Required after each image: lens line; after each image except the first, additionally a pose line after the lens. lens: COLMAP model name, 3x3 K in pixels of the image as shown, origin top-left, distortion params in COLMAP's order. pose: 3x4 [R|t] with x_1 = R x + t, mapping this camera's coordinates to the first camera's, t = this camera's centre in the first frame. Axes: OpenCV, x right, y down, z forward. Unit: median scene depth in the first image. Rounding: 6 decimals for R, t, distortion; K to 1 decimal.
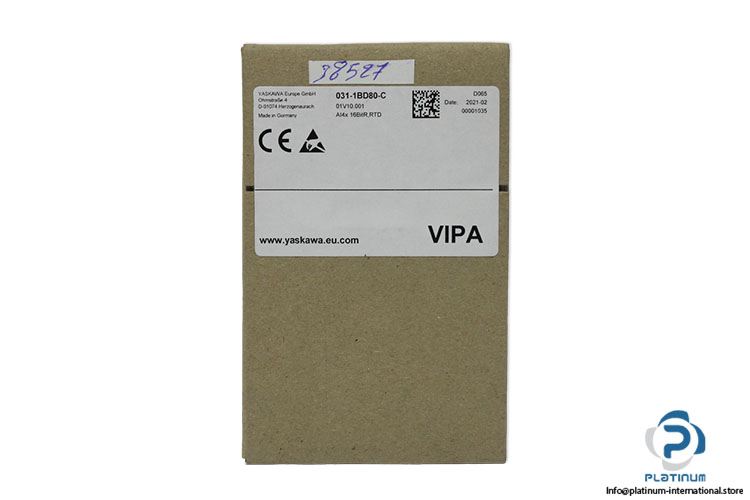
lens RADIAL K [[1568.9, 0, 373.7], [0, 1568.9, 250.2], [0, 0, 1]] dist [0.095287, 0.000000]
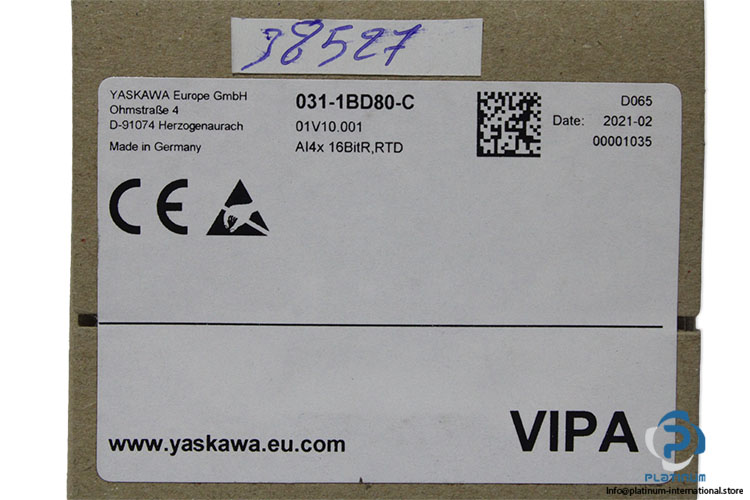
lens RADIAL K [[1879.8, 0, 376.0], [0, 1879.8, 250.0], [0, 0, 1]] dist [0.075239, 0.000000]
pose [[0.999891, 0.011869, 0.008826, -0.006495], [-0.011723, 0.999796, -0.016418, -0.050443], [-0.009019, 0.016313, 0.999826, 0.494972]]
